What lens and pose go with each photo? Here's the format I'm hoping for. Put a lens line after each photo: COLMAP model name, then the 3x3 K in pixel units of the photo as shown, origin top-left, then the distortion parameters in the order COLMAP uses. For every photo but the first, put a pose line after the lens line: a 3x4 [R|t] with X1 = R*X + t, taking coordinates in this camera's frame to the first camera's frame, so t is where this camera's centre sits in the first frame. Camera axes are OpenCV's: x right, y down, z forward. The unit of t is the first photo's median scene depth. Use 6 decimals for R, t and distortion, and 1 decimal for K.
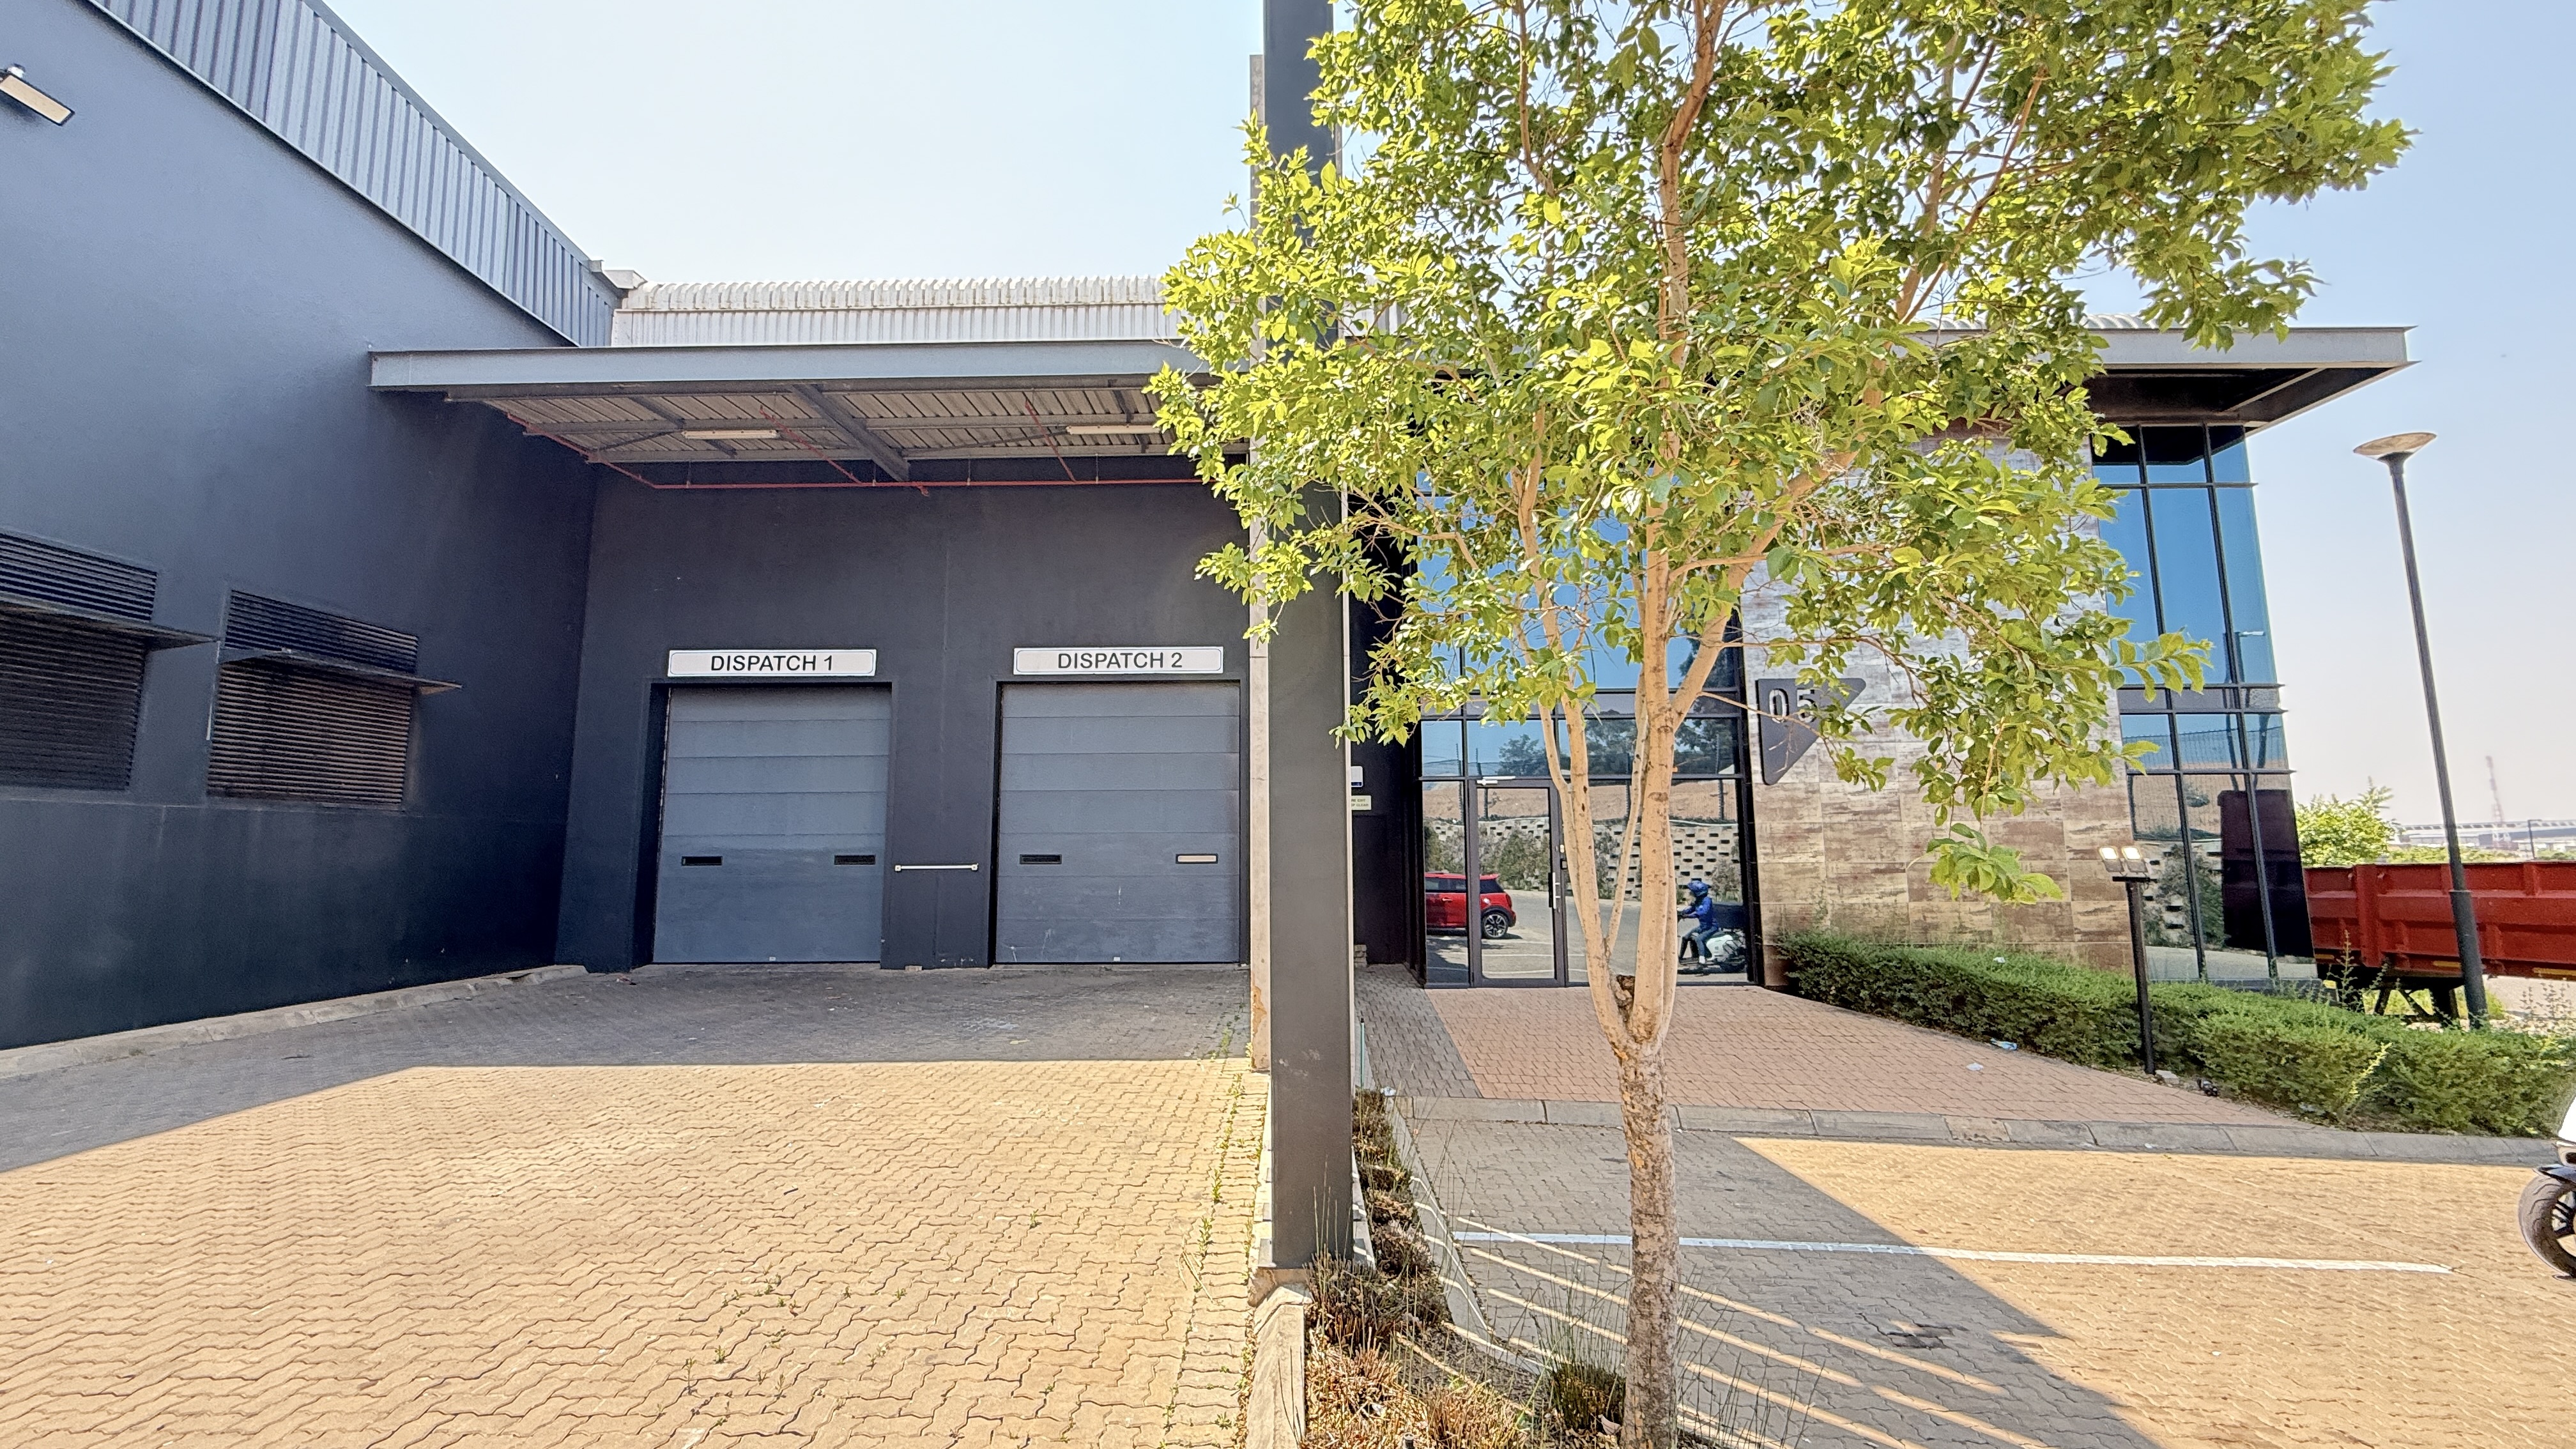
lens RADIAL K [[1038.3, 0, 1287.0], [0, 1038.3, 742.8], [0, 0, 1]] dist [0.012204, 0.000018]
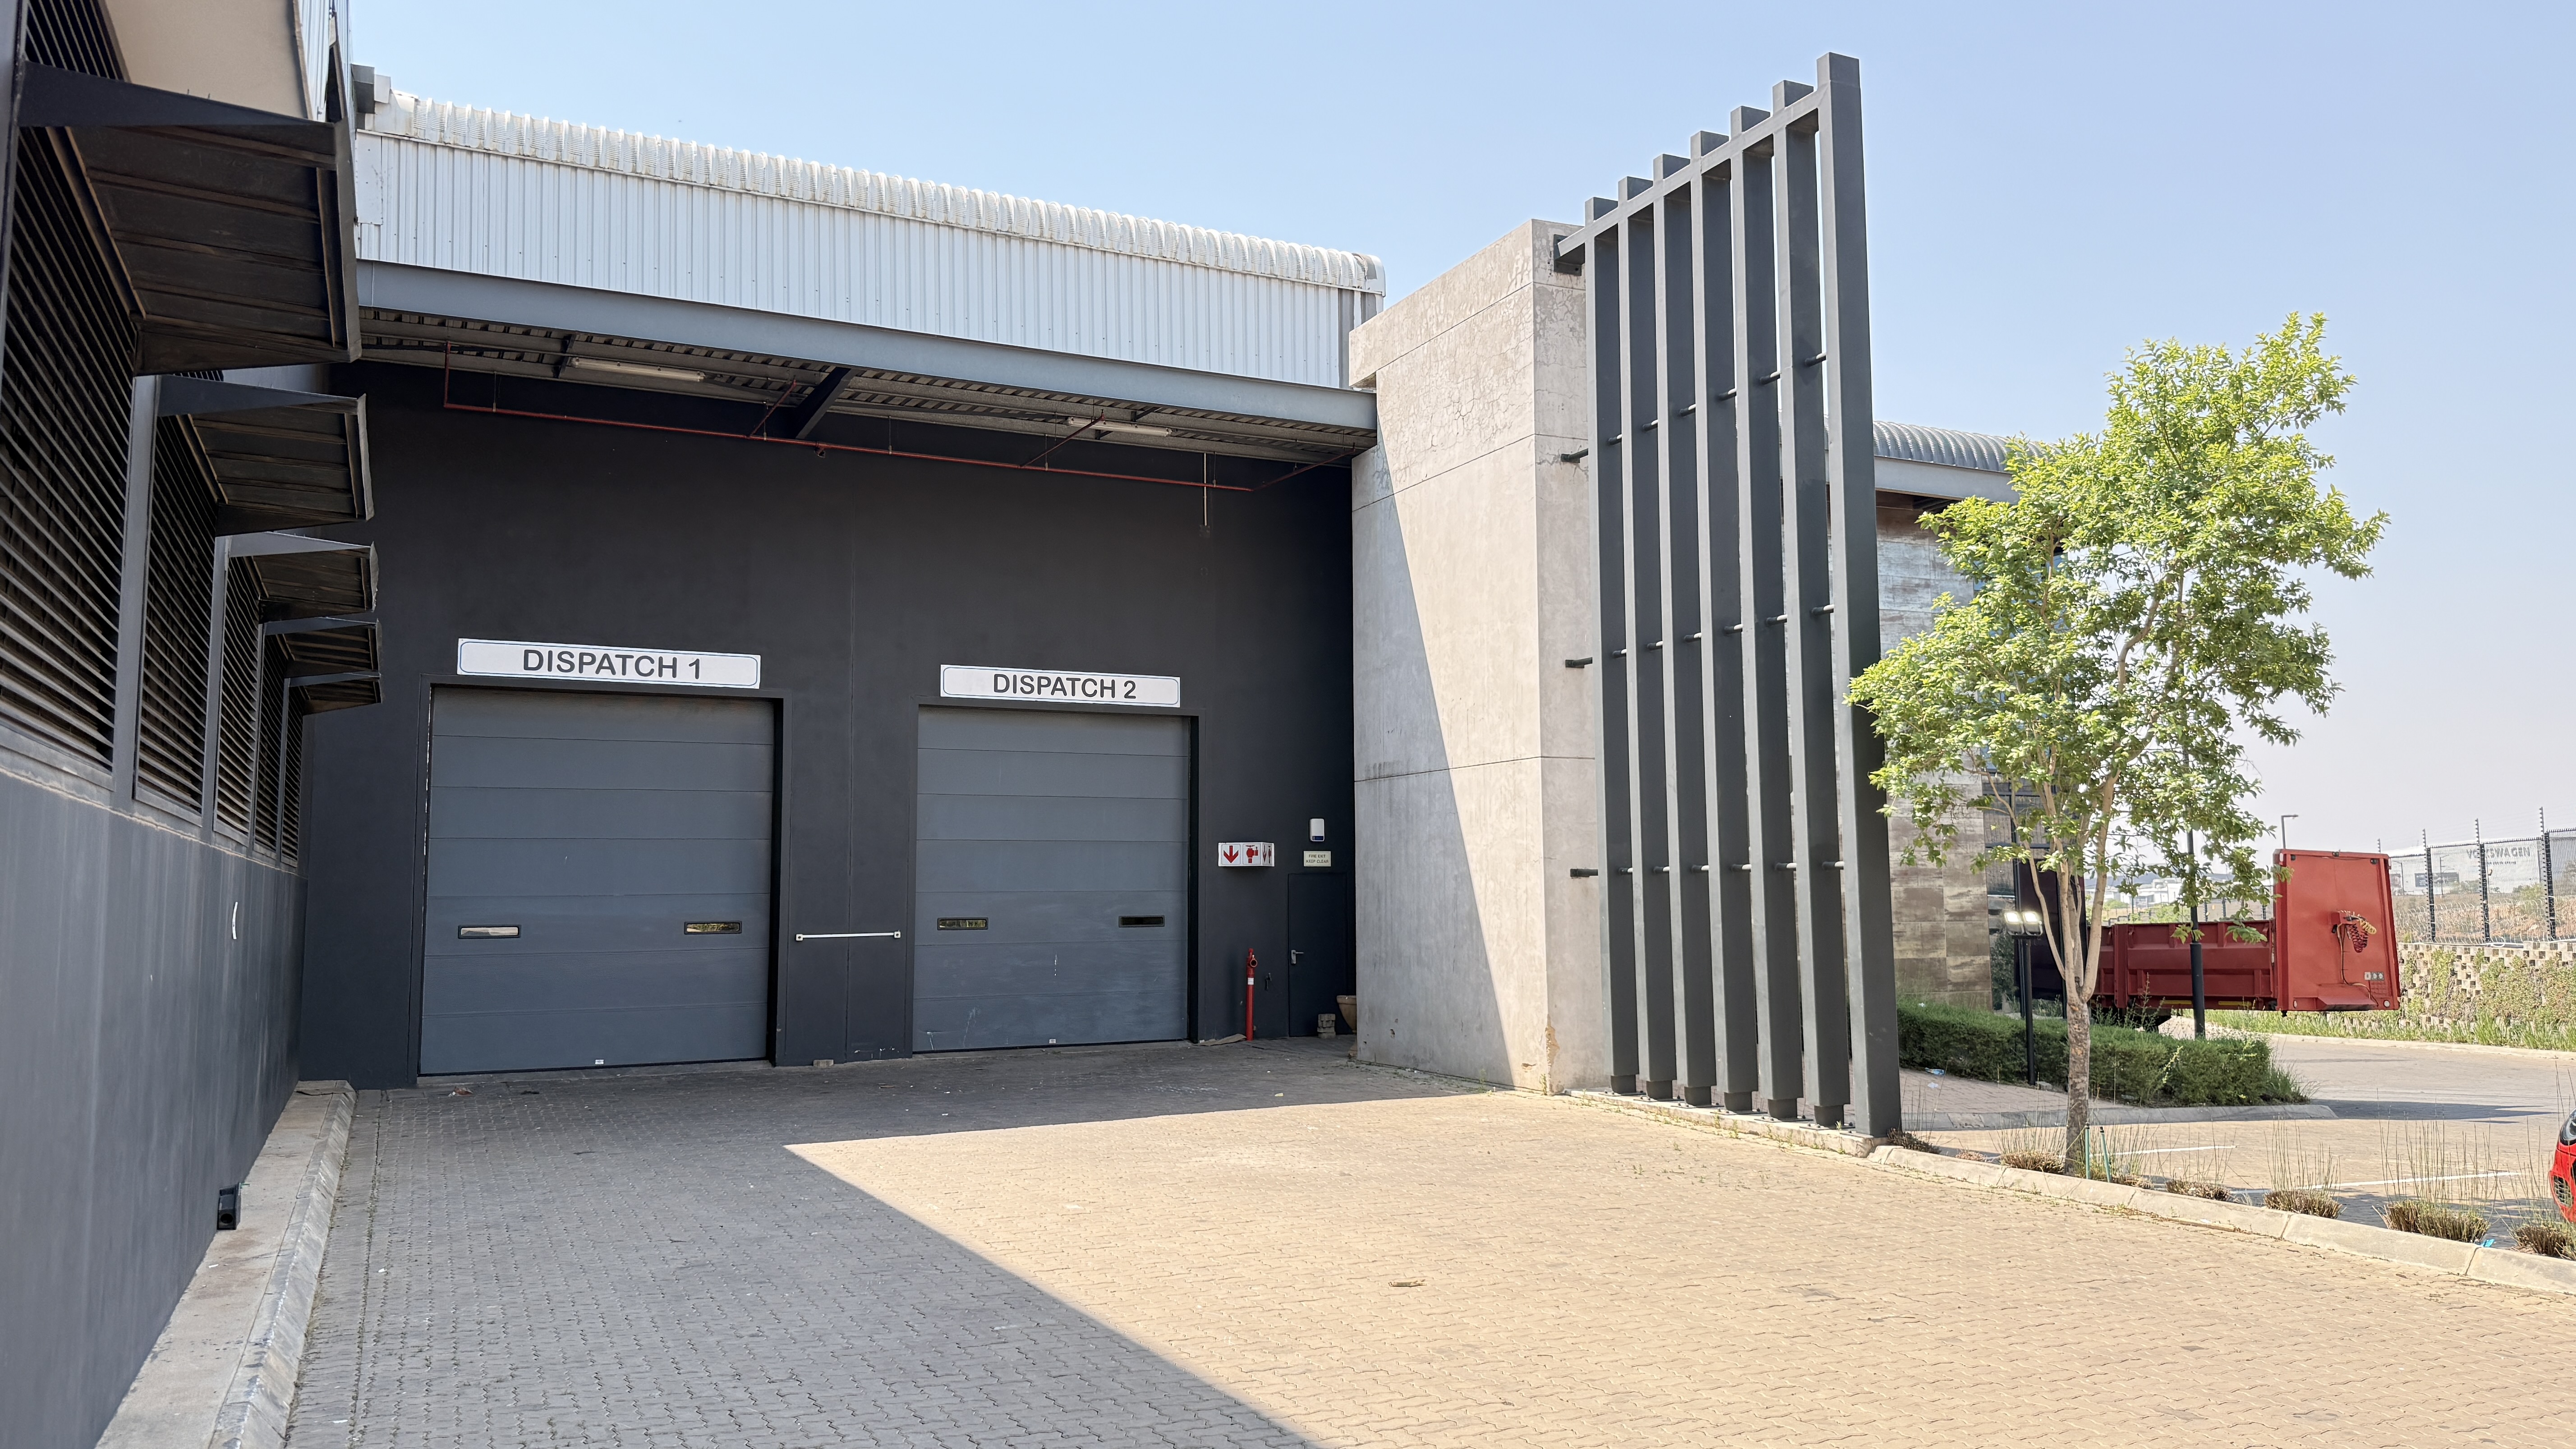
lens RADIAL K [[1816.1, 0, 1308.7], [0, 1816.1, 721.0], [0, 0, 1]] dist [0.066190, -0.073505]
pose [[0.901539, 0.044605, 0.430392, -0.760048], [-0.045400, 0.998933, -0.008428, -0.058806], [-0.430309, -0.011942, 0.902603, -0.514567]]
